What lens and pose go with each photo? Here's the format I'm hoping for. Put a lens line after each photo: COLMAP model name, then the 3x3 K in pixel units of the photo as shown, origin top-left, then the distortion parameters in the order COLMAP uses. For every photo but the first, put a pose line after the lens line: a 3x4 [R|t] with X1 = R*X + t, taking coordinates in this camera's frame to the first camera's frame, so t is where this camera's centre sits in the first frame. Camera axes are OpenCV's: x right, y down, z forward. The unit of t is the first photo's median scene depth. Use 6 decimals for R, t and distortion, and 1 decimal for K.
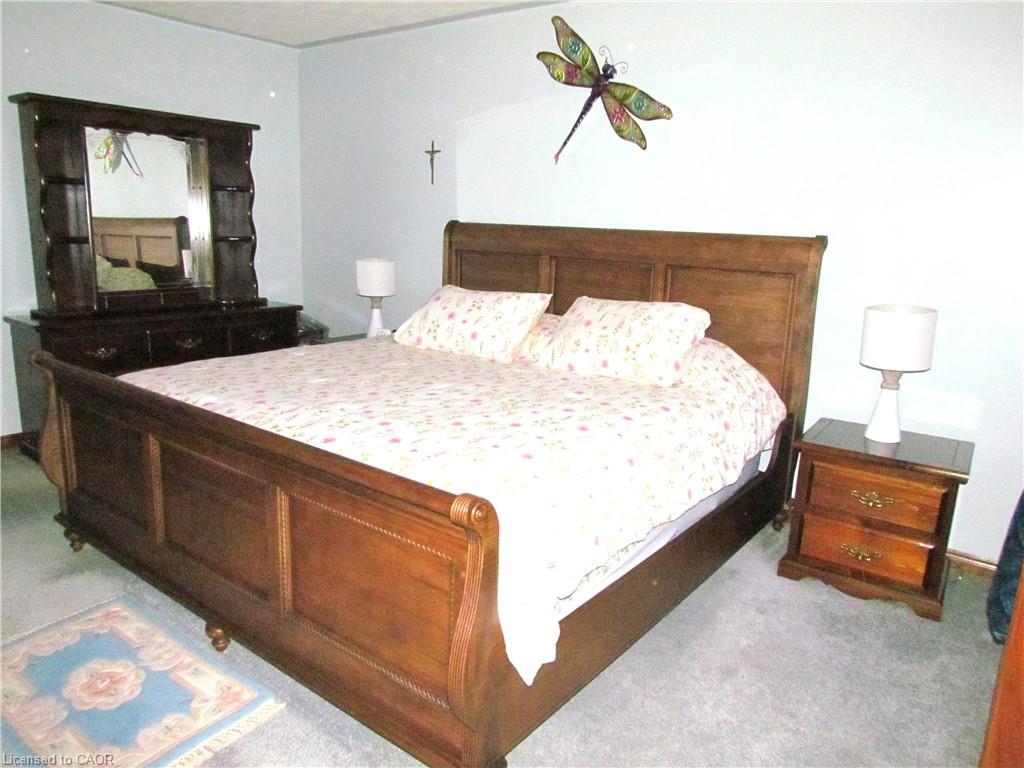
lens RADIAL K [[733.3, 0, 511.3], [0, 733.3, 387.1], [0, 0, 1]] dist [-0.034267, 0.023481]
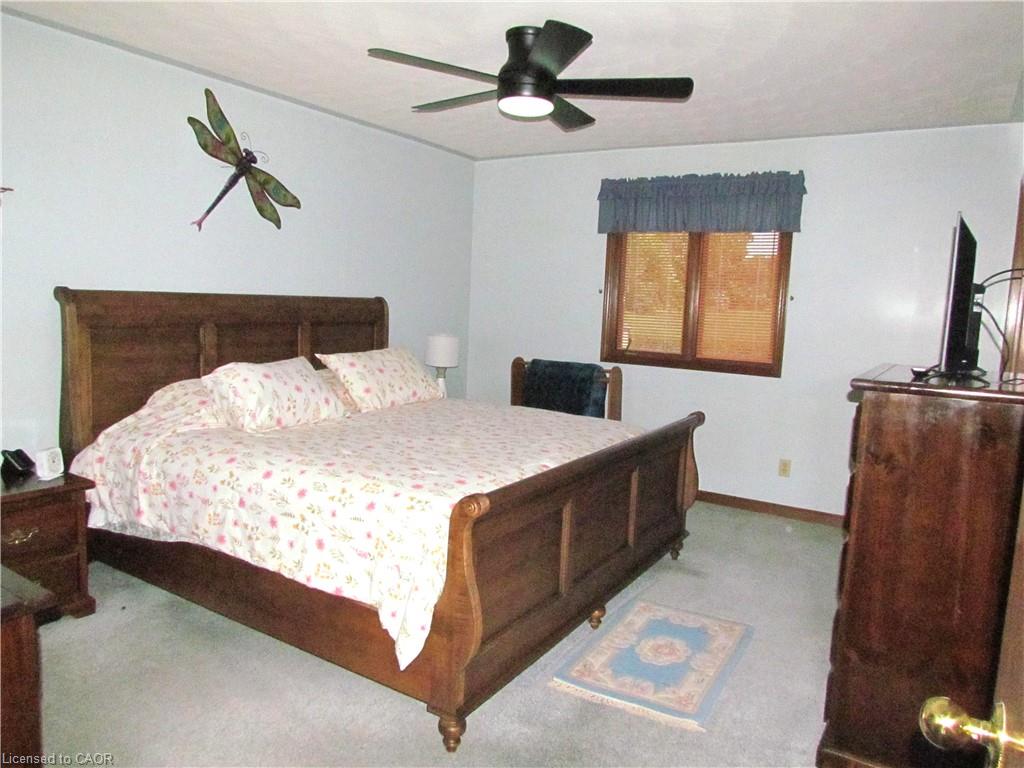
lens RADIAL K [[733.3, 0, 511.3], [0, 733.3, 387.1], [0, 0, 1]] dist [-0.034267, 0.023481]
pose [[-0.107022, -0.165067, 0.980459, -1.064317], [0.172963, 0.967995, 0.181848, -0.224193], [-0.979097, 0.189045, -0.075046, 0.758778]]
